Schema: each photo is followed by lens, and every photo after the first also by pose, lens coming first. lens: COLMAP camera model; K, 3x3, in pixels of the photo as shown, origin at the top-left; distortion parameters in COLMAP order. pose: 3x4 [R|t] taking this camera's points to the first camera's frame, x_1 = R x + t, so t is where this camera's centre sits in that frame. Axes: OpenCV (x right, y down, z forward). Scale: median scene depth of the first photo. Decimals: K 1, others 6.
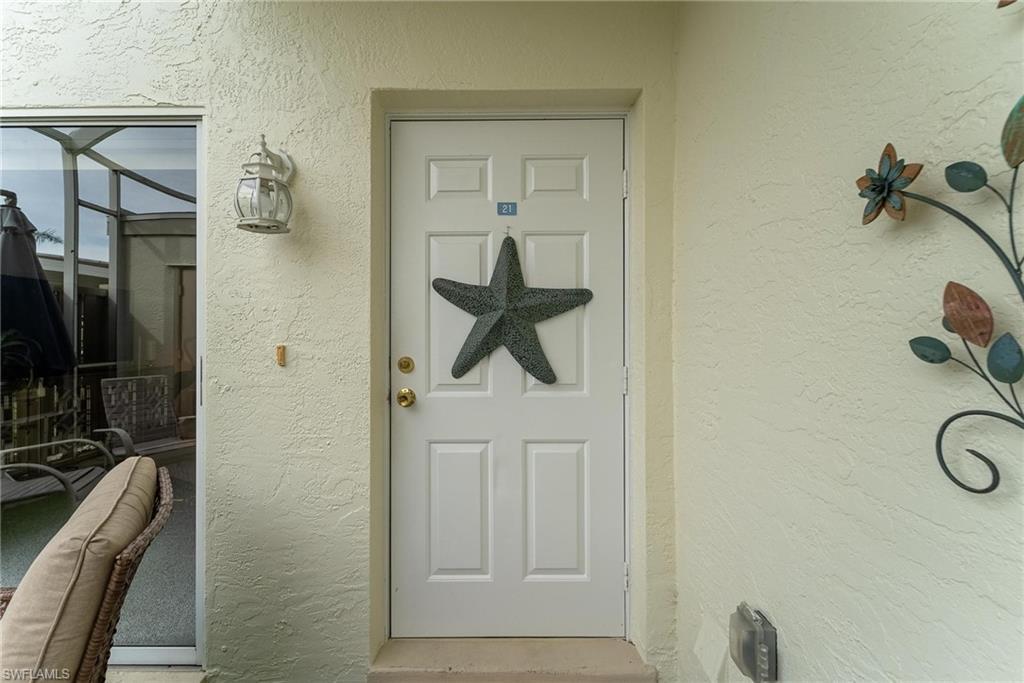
lens RADIAL K [[434.5, 0, 508.7], [0, 434.5, 330.4], [0, 0, 1]] dist [-0.002637, -0.000071]
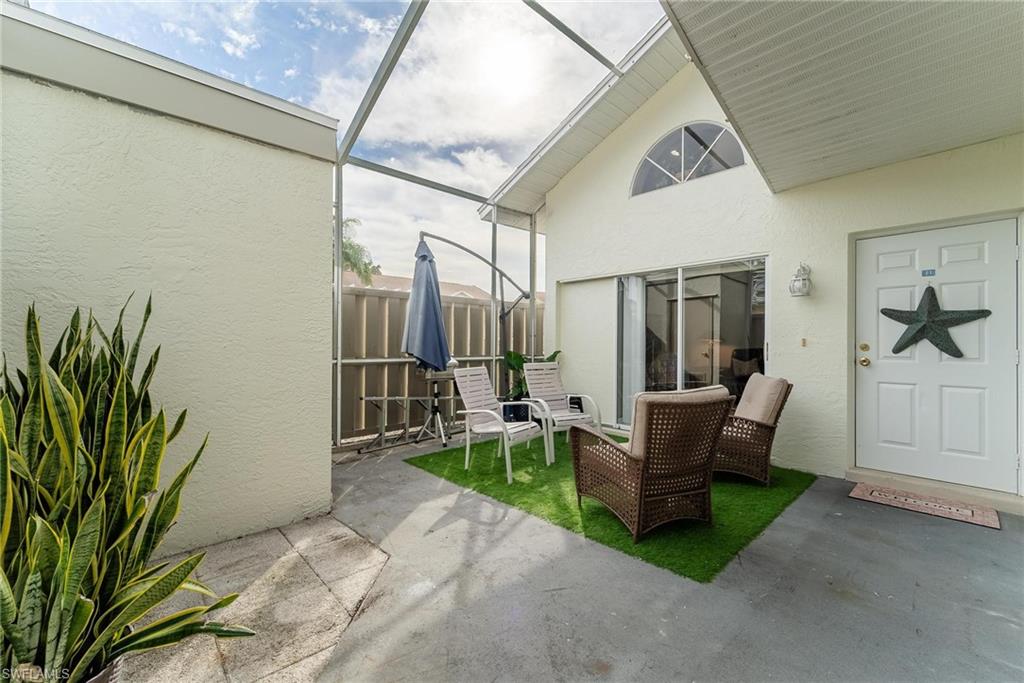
lens RADIAL K [[420.6, 0, 498.9], [0, 420.6, 339.5], [0, 0, 1]] dist [-0.000406, -0.000356]
pose [[0.663036, 0.000591, -0.748587, 0.138929], [-0.005370, 0.999978, -0.003967, 0.057200], [0.748568, 0.006651, 0.663025, -1.873308]]
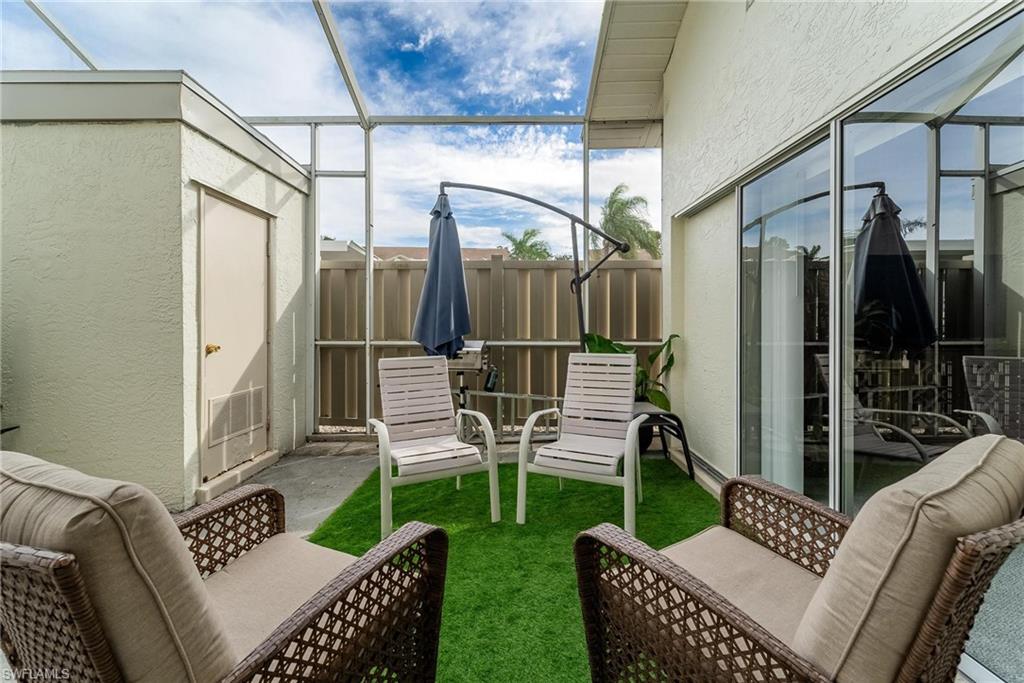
lens RADIAL K [[425.5, 0, 510.1], [0, 425.5, 323.4], [0, 0, 1]] dist [0.001053, -0.000462]
pose [[-0.010472, 0.004197, -0.999936, -0.071408], [0.004604, 0.999981, 0.004149, 0.070102], [0.999935, -0.004560, -0.010491, 0.109704]]
